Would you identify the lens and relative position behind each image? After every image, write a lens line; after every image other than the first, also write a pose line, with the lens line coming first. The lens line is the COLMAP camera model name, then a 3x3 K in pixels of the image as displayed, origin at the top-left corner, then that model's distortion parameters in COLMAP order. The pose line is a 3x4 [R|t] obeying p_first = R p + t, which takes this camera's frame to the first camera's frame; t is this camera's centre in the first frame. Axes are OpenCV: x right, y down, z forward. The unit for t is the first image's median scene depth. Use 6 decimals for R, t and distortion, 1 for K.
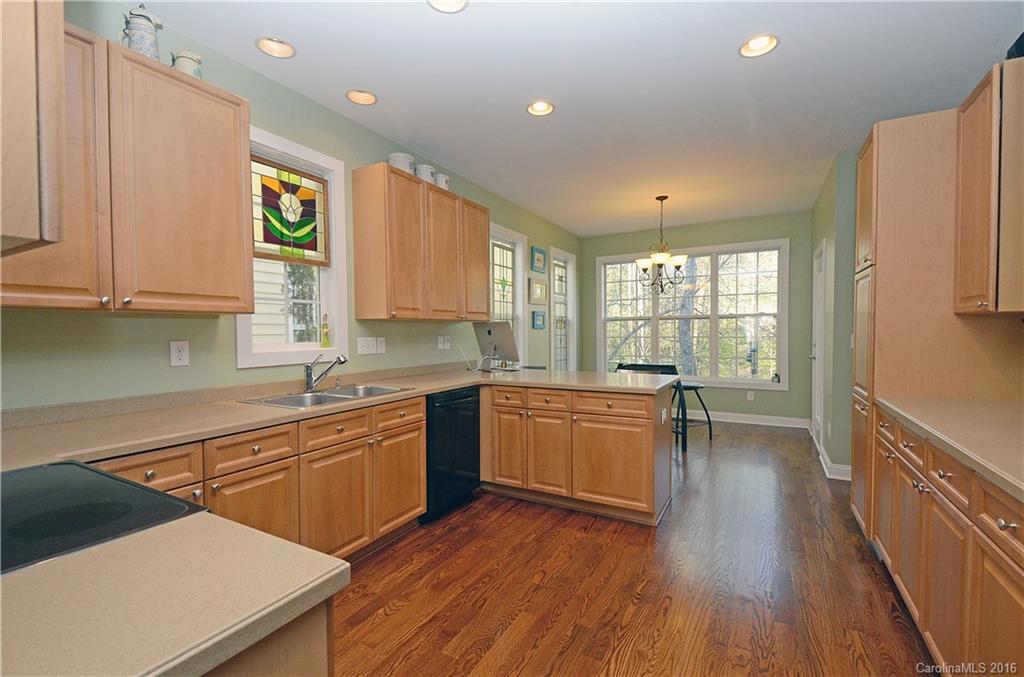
lens RADIAL K [[444.1, 0, 514.1], [0, 444.1, 340.5], [0, 0, 1]] dist [0.016292, -0.000339]
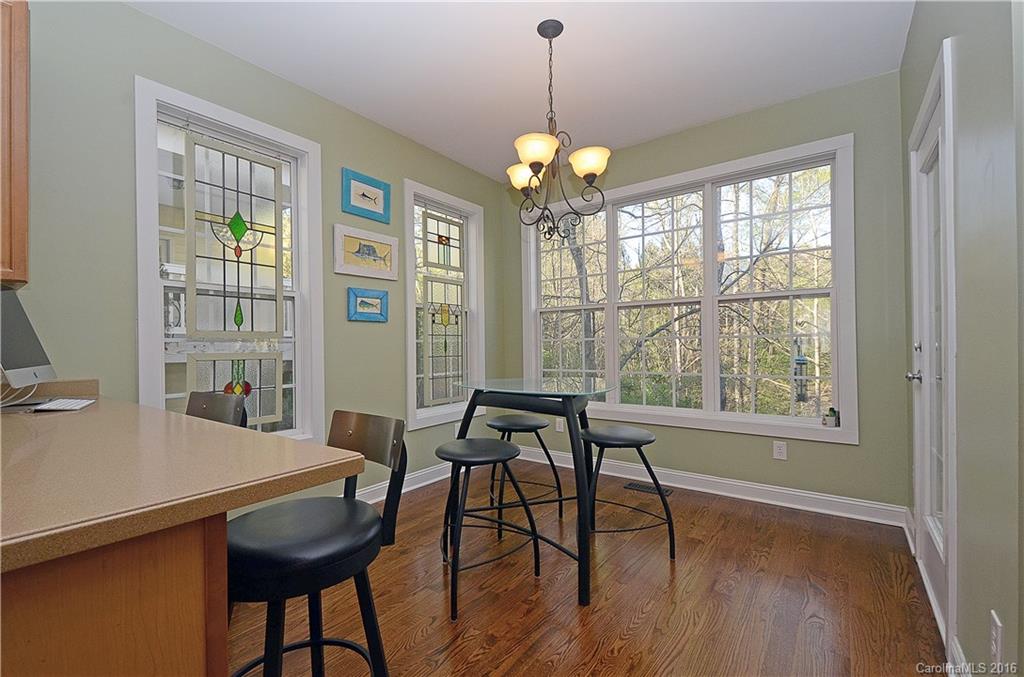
lens RADIAL K [[444.1, 0, 514.1], [0, 444.1, 340.5], [0, 0, 1]] dist [0.016292, -0.000339]
pose [[0.993394, -0.000791, -0.114749, 0.301797], [-0.002696, 0.999539, -0.030232, 0.014119], [0.114720, 0.030341, 0.992934, 0.474186]]
